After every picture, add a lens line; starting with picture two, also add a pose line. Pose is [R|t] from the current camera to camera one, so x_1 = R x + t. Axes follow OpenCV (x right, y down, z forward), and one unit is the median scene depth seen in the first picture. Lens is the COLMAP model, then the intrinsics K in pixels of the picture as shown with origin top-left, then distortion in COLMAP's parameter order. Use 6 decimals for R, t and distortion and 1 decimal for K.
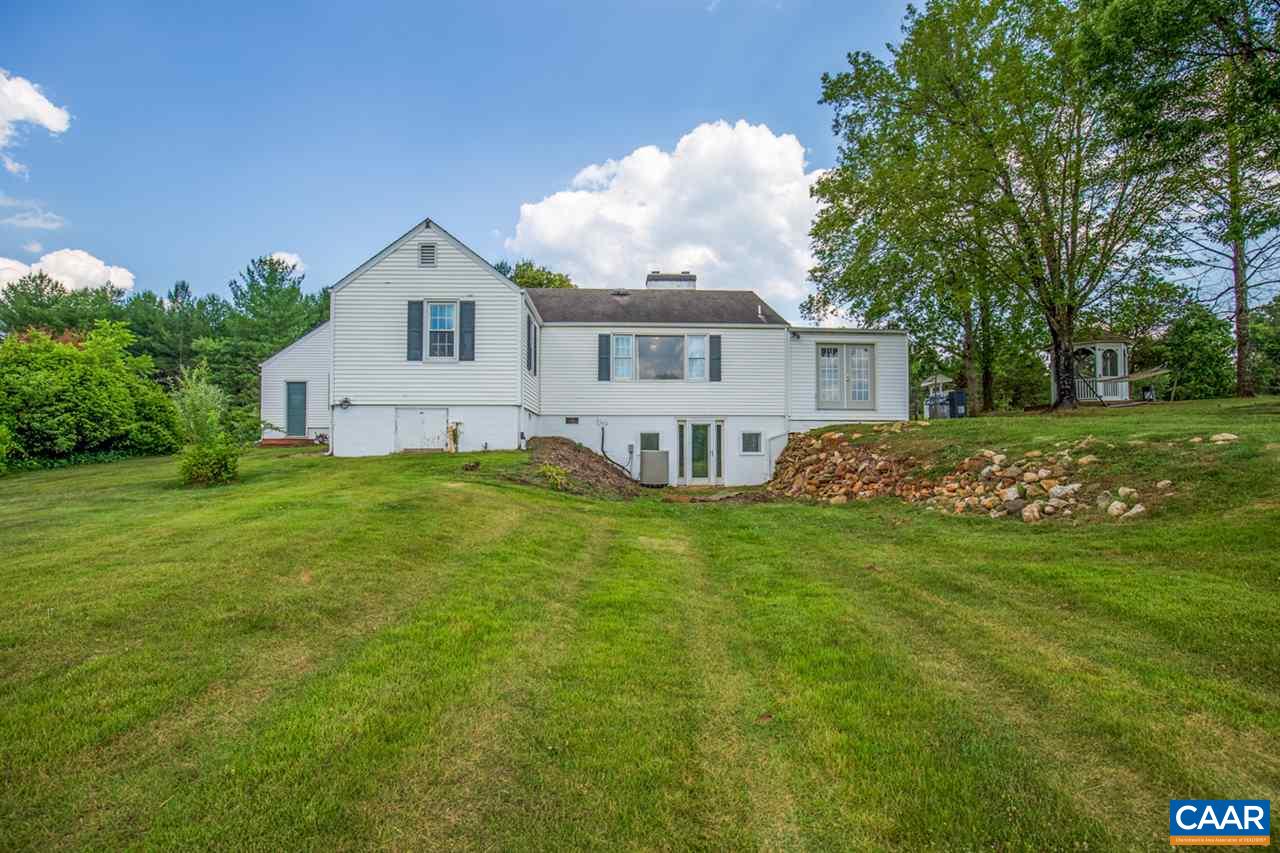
lens RADIAL K [[596.6, 0, 635.7], [0, 596.6, 428.7], [0, 0, 1]] dist [-0.029116, -0.000136]
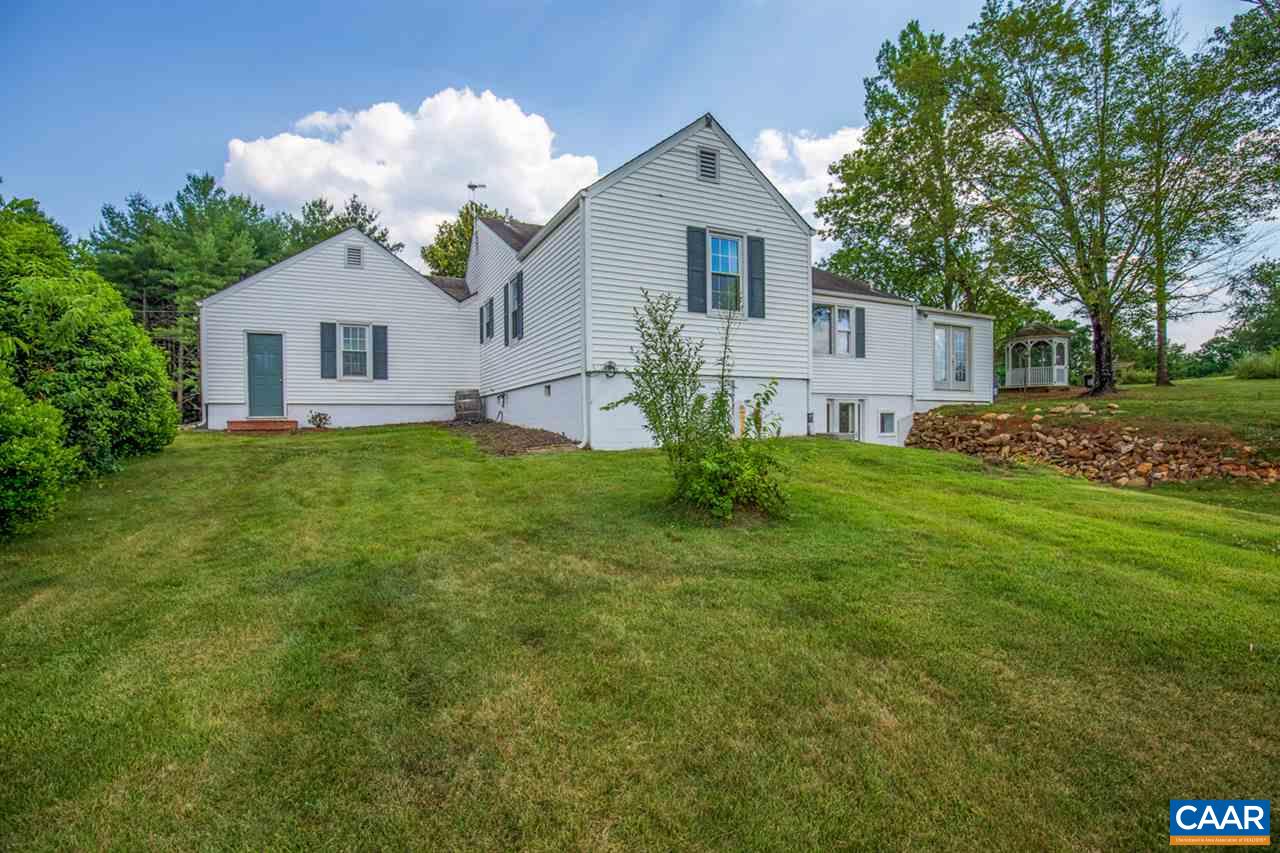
lens RADIAL K [[591.2, 0, 641.7], [0, 591.2, 426.6], [0, 0, 1]] dist [-0.033245, 0.000003]
pose [[0.913866, -0.010261, 0.405886, -0.559586], [-0.004994, 0.999321, 0.036506, -0.002671], [-0.405985, -0.035388, 0.913194, 0.293445]]
